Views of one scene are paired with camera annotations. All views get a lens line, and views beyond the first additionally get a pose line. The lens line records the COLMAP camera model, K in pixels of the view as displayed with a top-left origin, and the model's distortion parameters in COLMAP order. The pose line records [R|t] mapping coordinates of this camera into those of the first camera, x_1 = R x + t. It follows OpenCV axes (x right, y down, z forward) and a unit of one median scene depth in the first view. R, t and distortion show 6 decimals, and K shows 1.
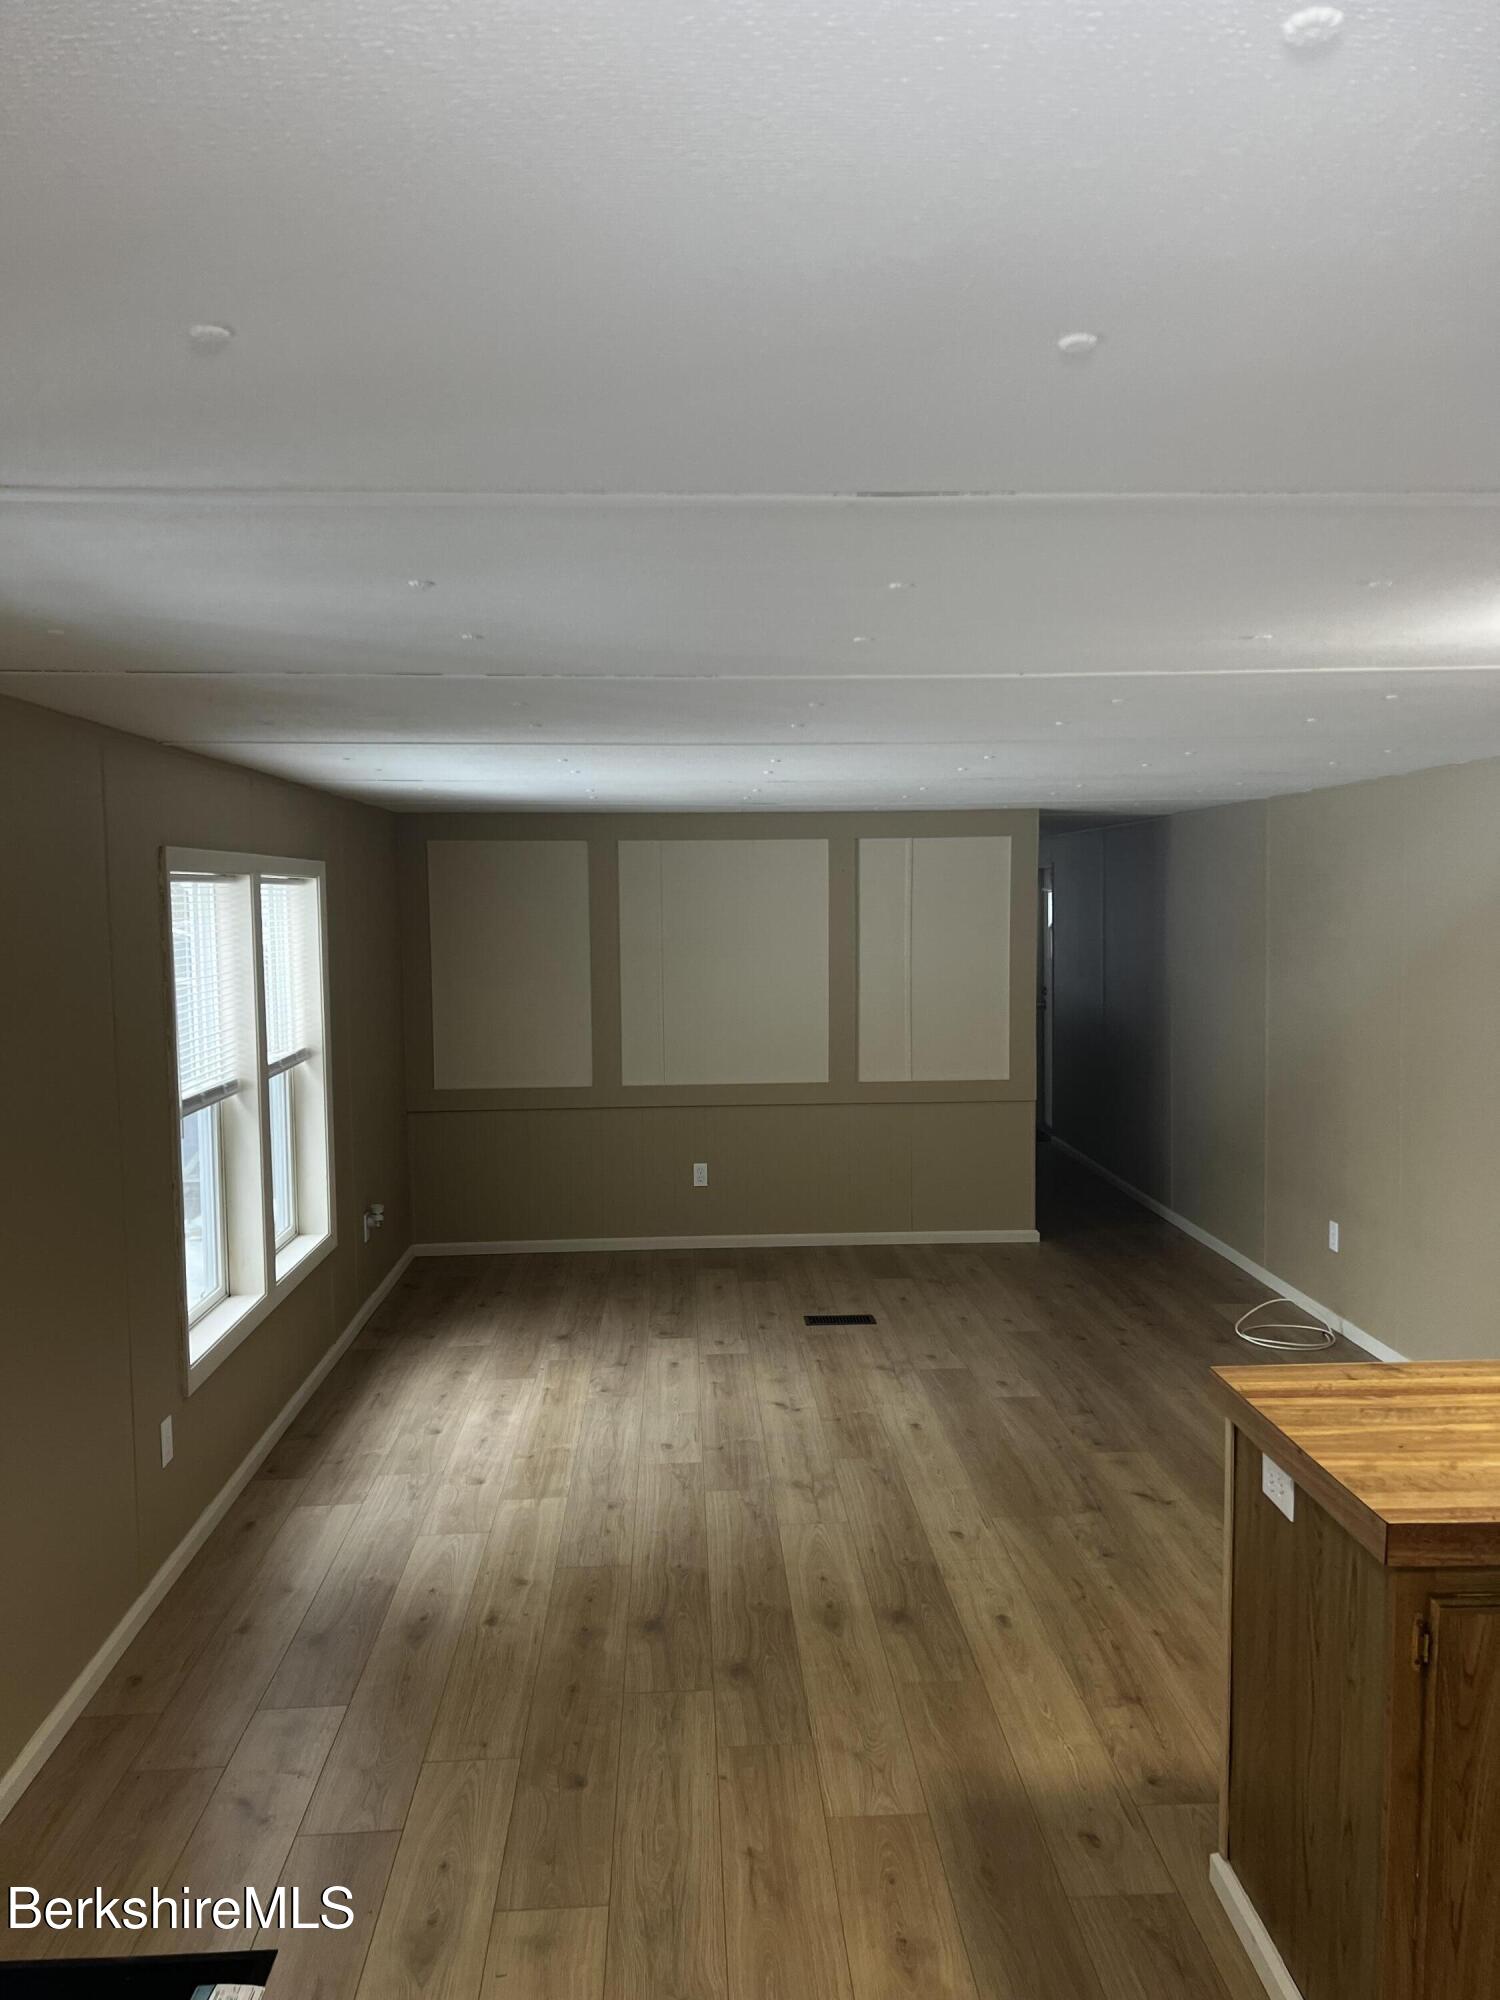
lens RADIAL K [[1484.8, 0, 750.0], [0, 1484.8, 1000.0], [0, 0, 1]] dist [0.084356, -0.183760]
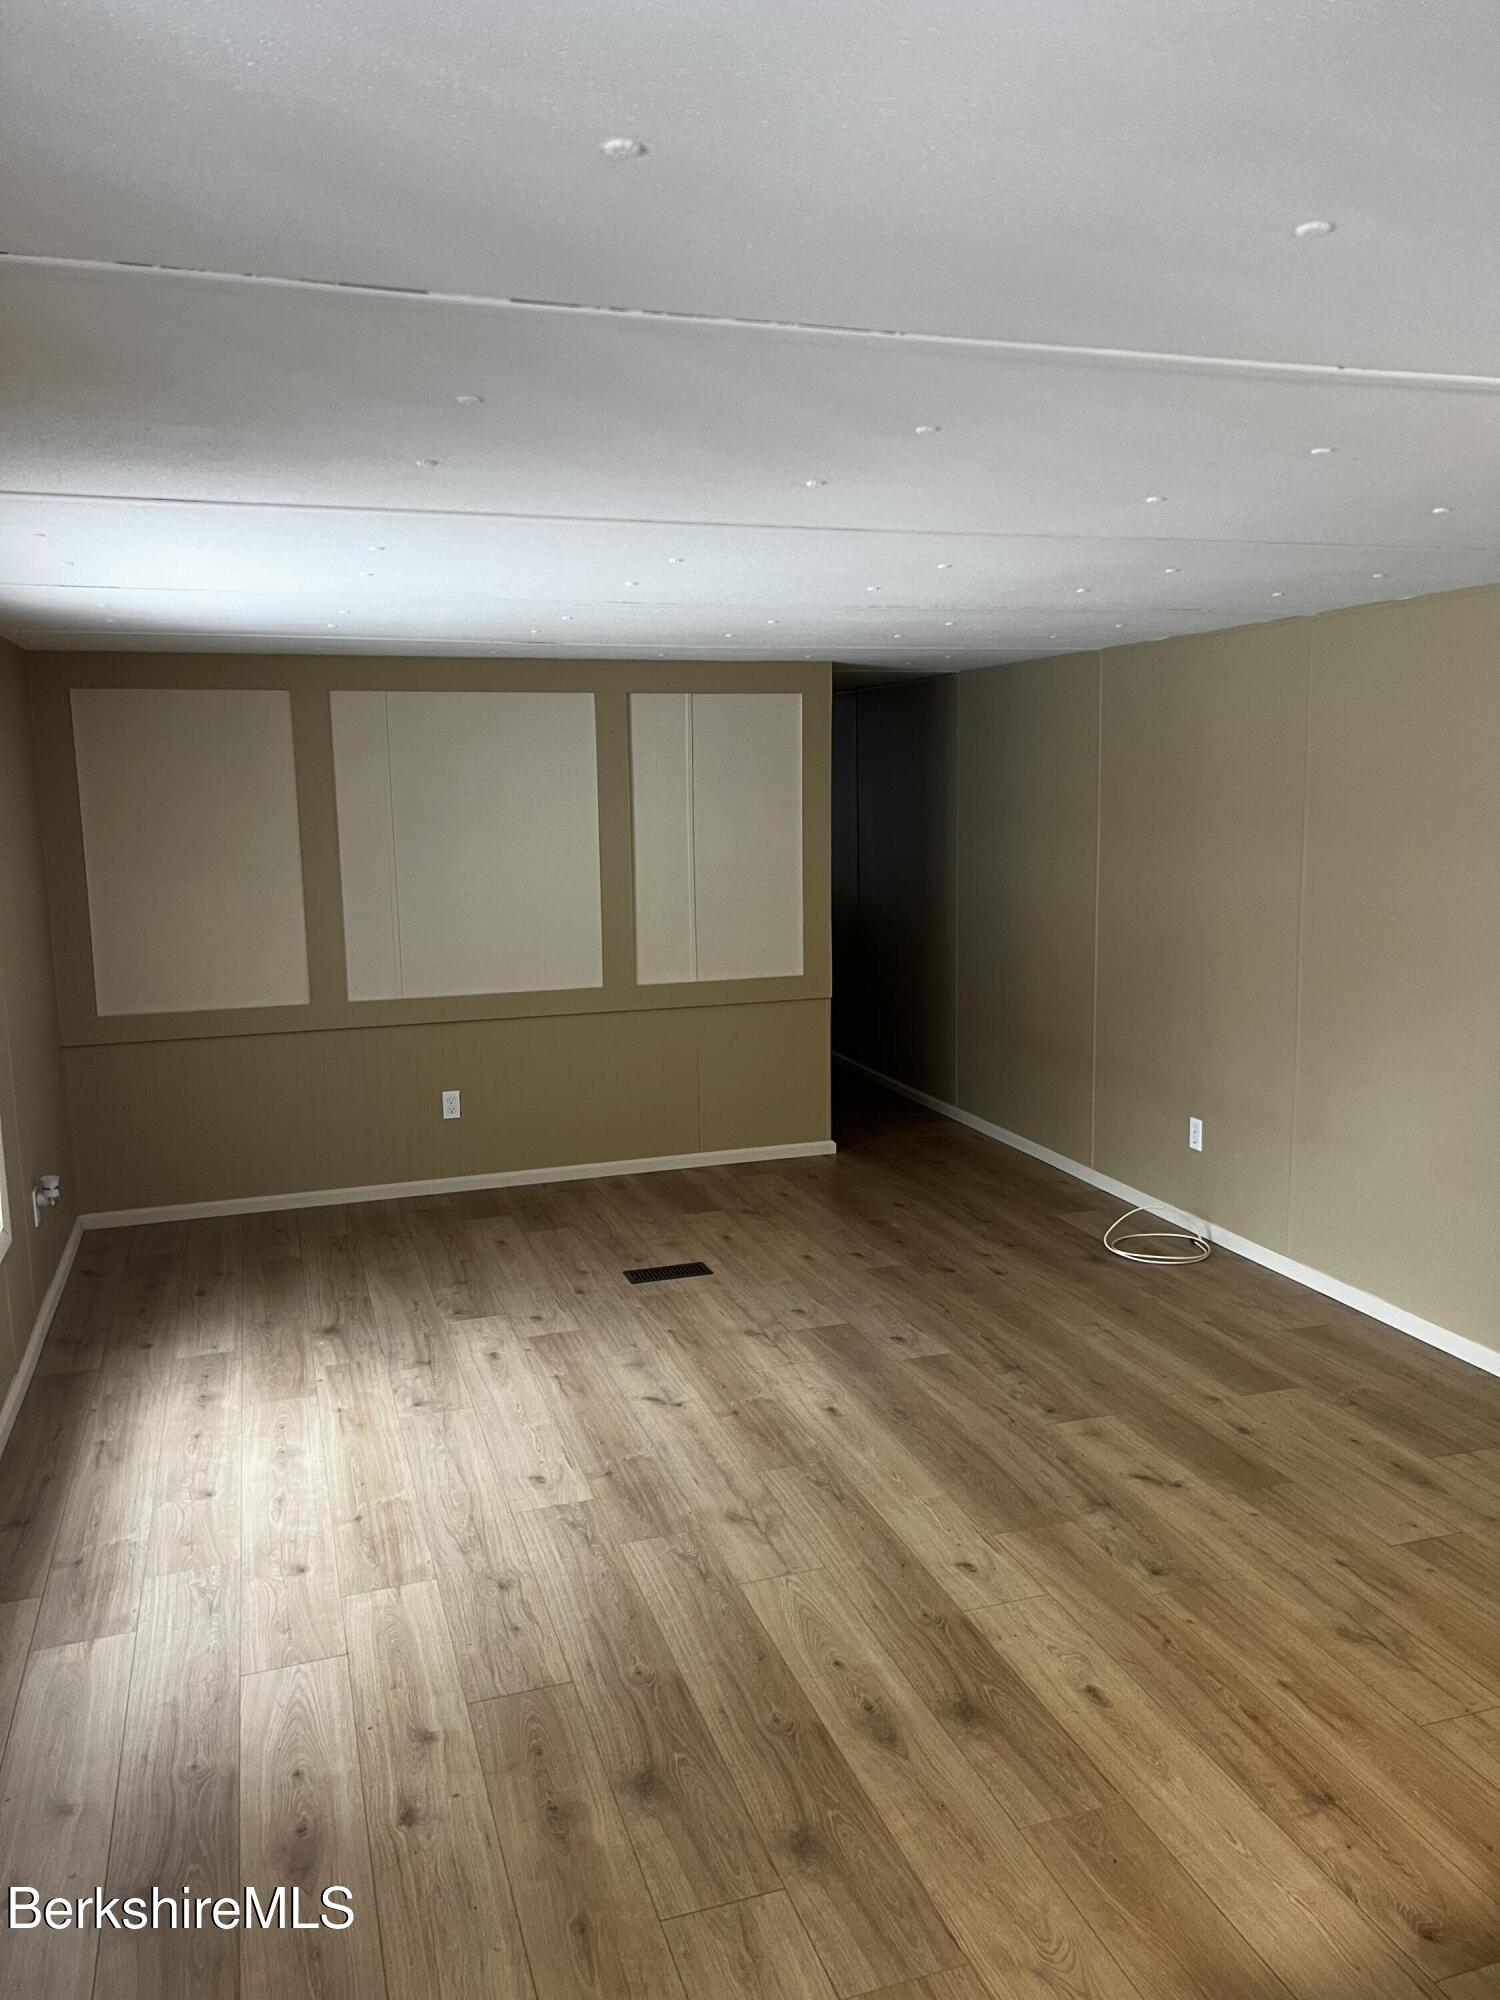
lens RADIAL K [[1497.4, 0, 740.4], [0, 1497.4, 1000.4], [0, 0, 1]] dist [0.045788, -0.053285]
pose [[0.965026, -0.044404, 0.258366, -0.133489], [0.024360, 0.996475, 0.080271, -0.004485], [-0.261020, -0.071169, 0.962706, 0.232209]]
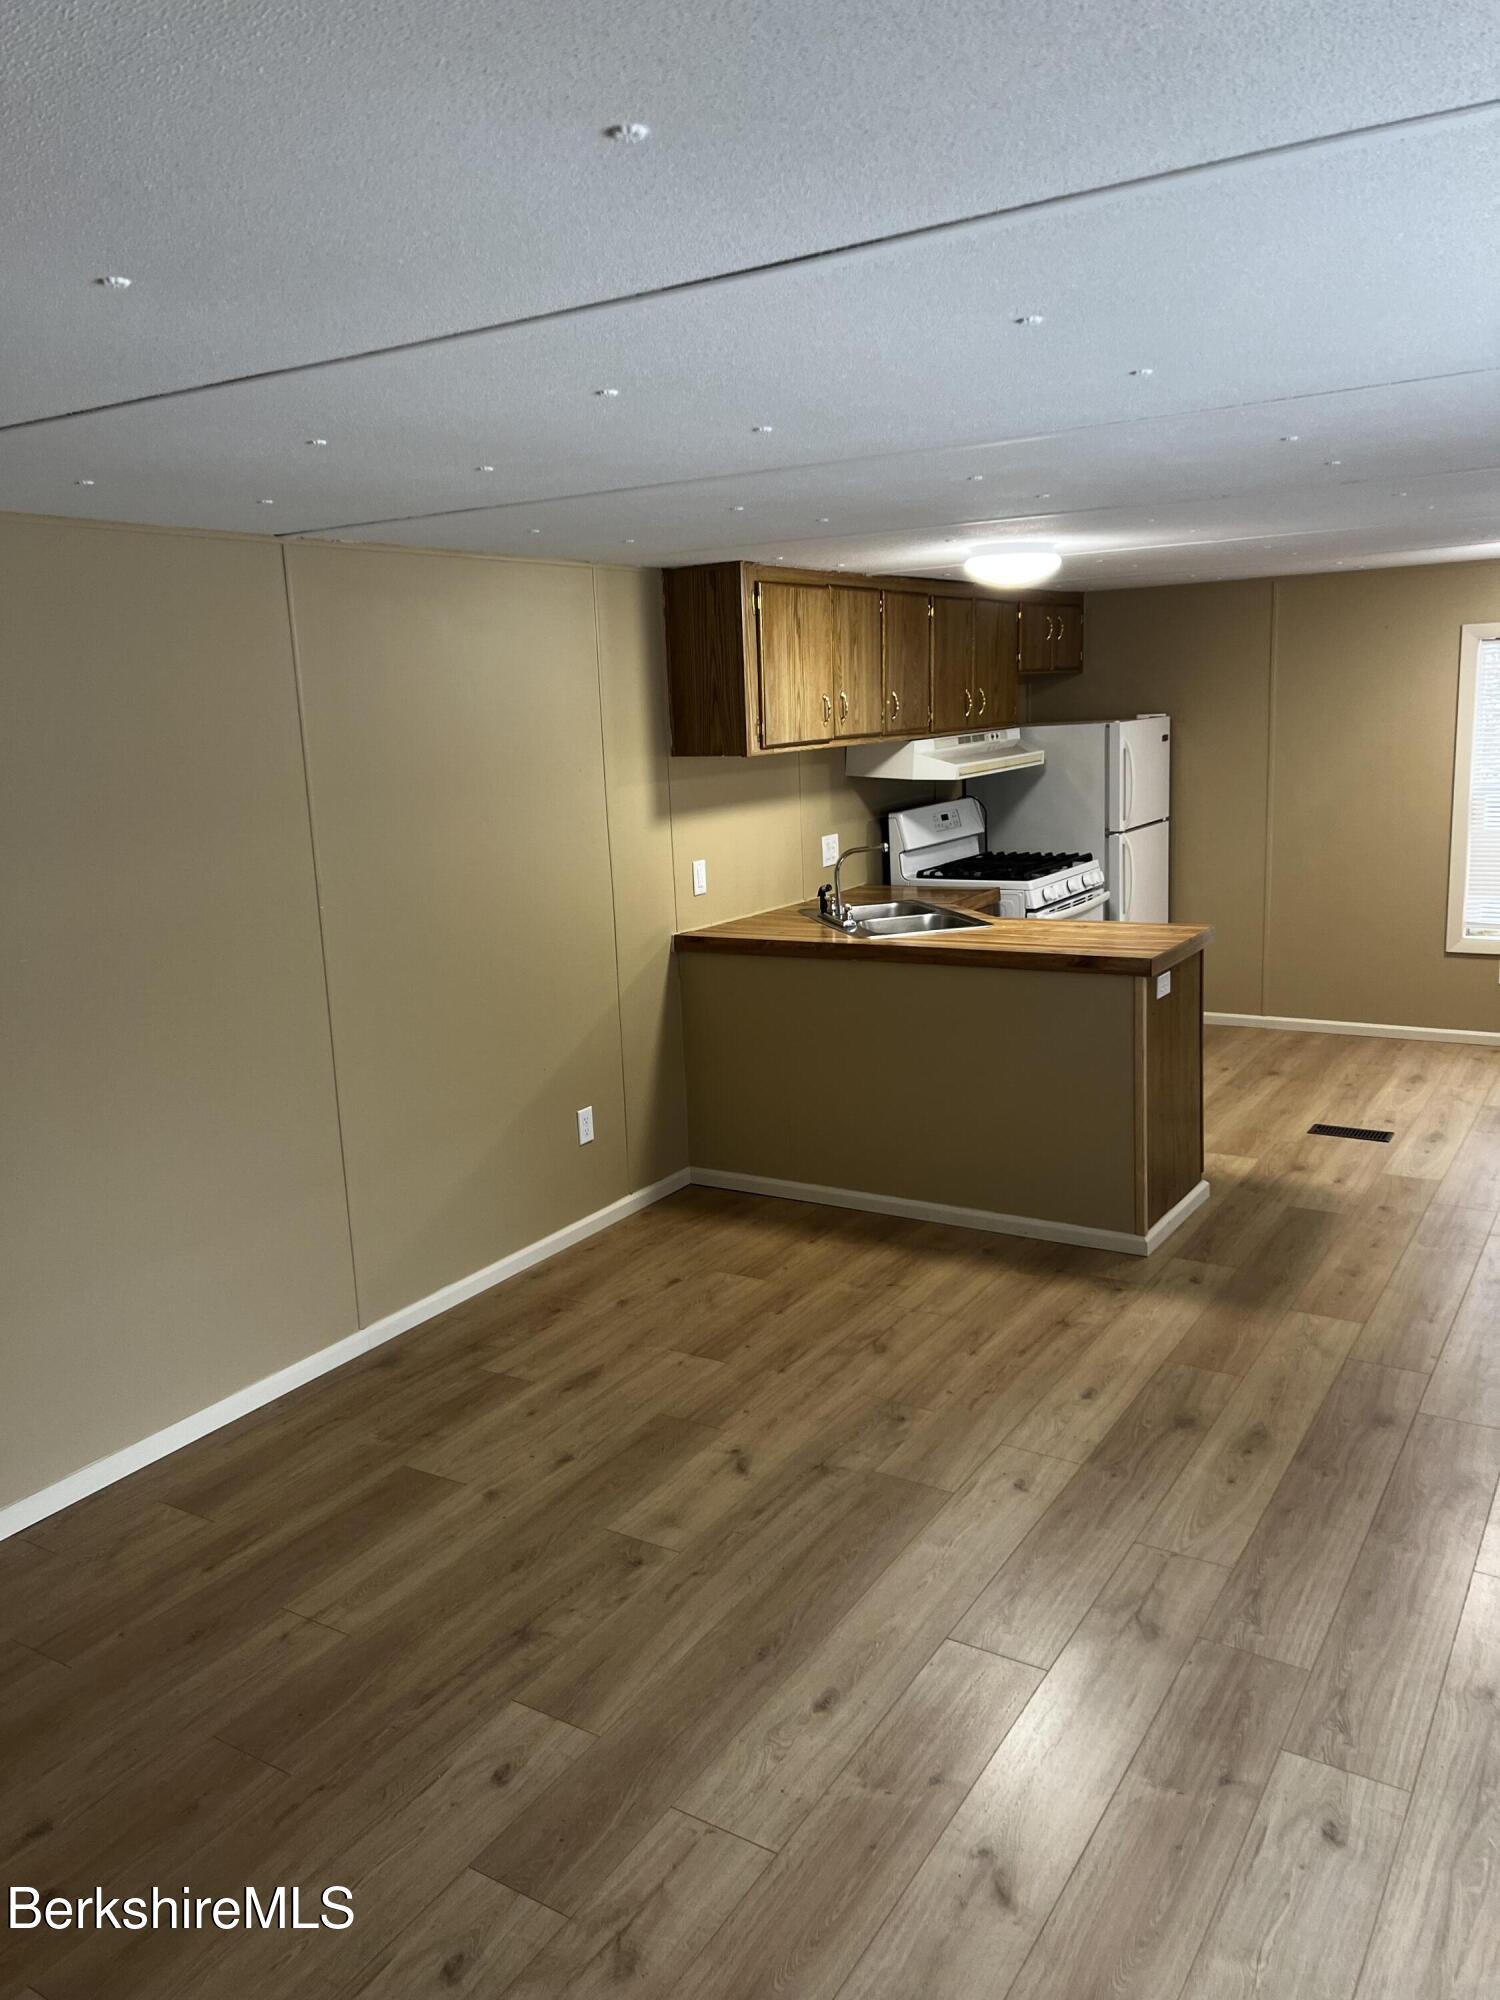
lens RADIAL K [[1497.4, 0, 740.4], [0, 1497.4, 1000.4], [0, 0, 1]] dist [0.045788, -0.053285]
pose [[-0.814913, -0.071531, 0.575153, -0.148570], [0.089294, 0.965012, 0.246534, -0.086670], [-0.572664, 0.252261, -0.780013, 1.319533]]
